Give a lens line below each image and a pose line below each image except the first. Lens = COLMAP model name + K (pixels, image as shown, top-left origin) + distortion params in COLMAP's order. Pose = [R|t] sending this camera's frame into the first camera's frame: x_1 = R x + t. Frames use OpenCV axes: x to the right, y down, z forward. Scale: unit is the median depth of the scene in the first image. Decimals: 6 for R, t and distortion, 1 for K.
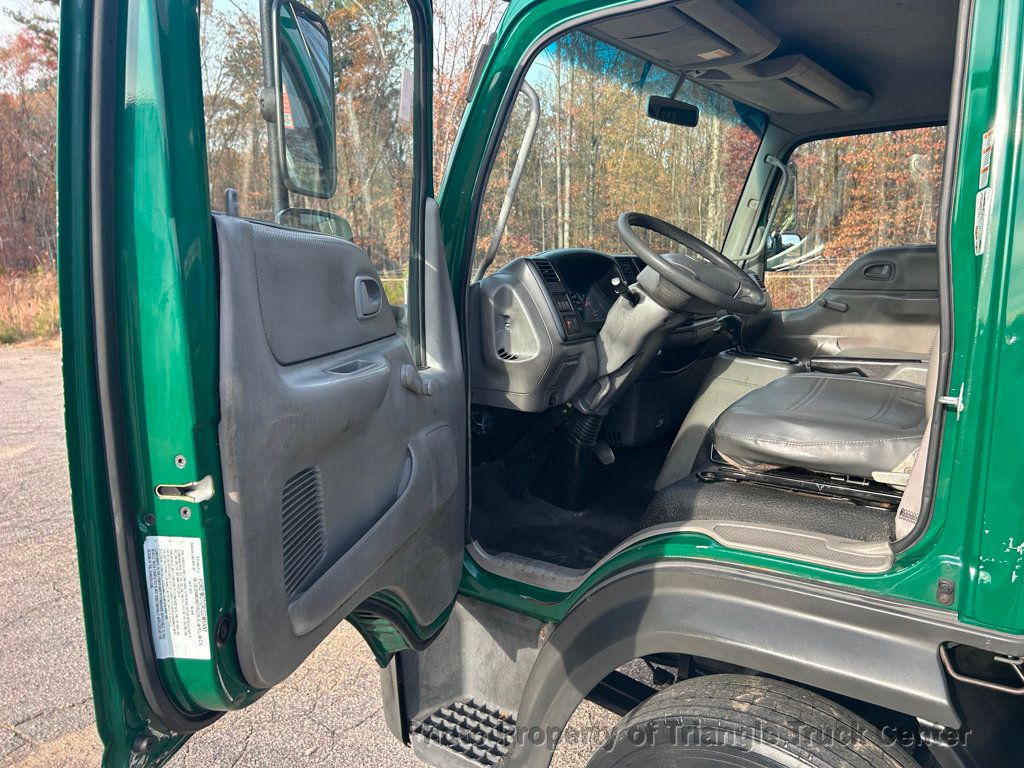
lens RADIAL K [[758.6, 0, 508.8], [0, 758.6, 389.8], [0, 0, 1]] dist [0.079537, -0.152397]
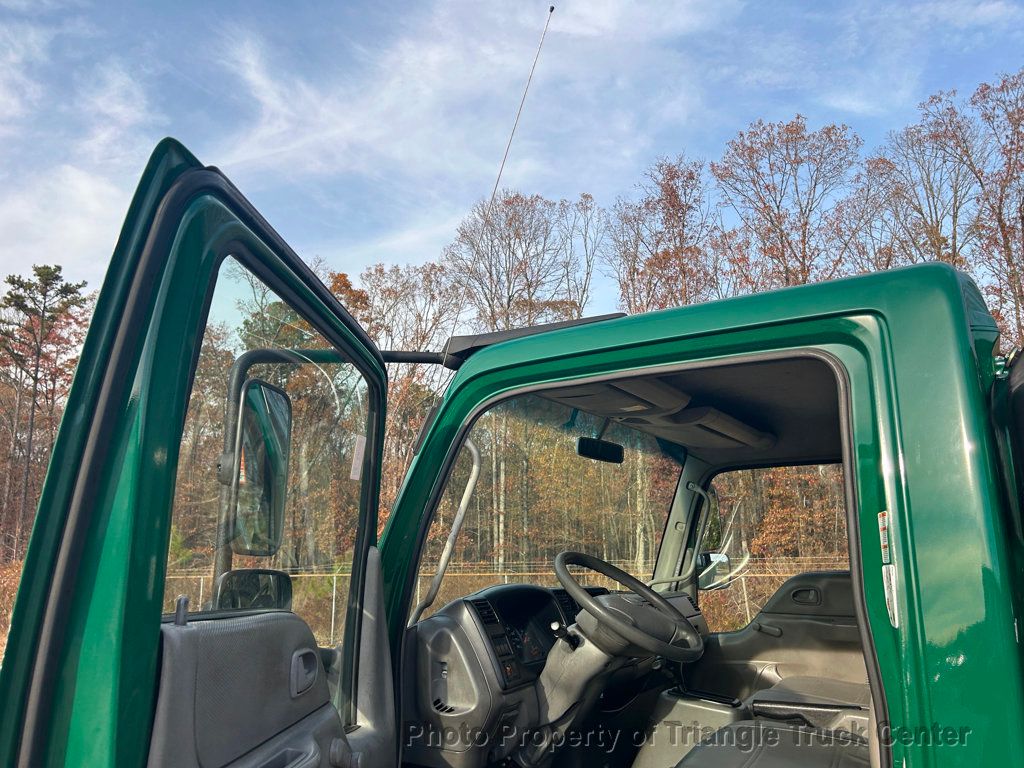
lens RADIAL K [[761.8, 0, 515.9], [0, 761.8, 378.6], [0, 0, 1]] dist [0.048802, -0.064189]
pose [[0.995620, 0.029397, 0.088754, -0.008033], [0.006428, 0.925515, -0.378656, -0.055811], [-0.093274, 0.377568, 0.921272, -0.038594]]
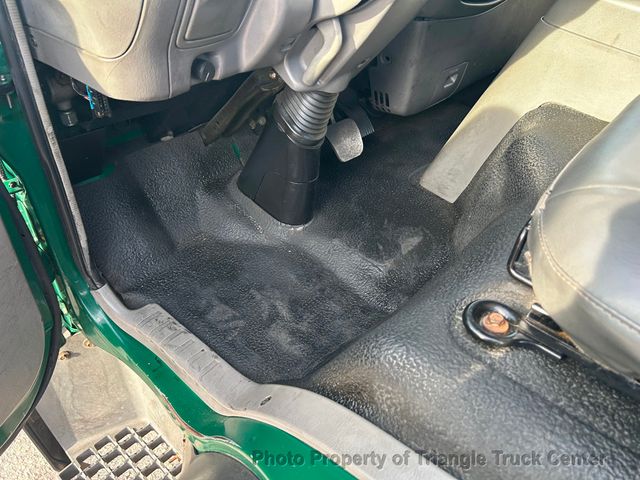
lens RADIAL K [[476.2, 0, 322.5], [0, 476.2, 236.6], [0, 0, 1]] dist [0.048802, -0.064189]
pose [[0.992464, 0.109326, -0.055344, 0.151285], [-0.071004, 0.881187, 0.467406, -0.037387], [0.099868, -0.459954, 0.882309, 0.663597]]
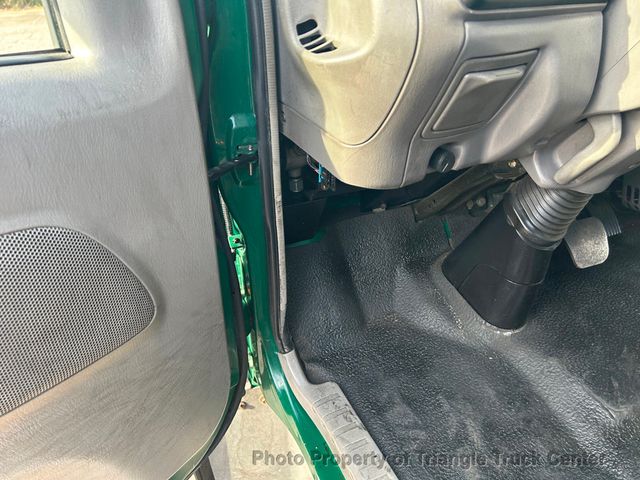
lens RADIAL K [[475.4, 0, 321.9], [0, 475.4, 223.1], [0, 0, 1]] dist [0.049956, -0.061490]
pose [[0.865137, 0.251924, -0.433673, 0.118299], [-0.080669, 0.923329, 0.375442, -0.046062], [0.495006, -0.289825, 0.819128, 0.701876]]
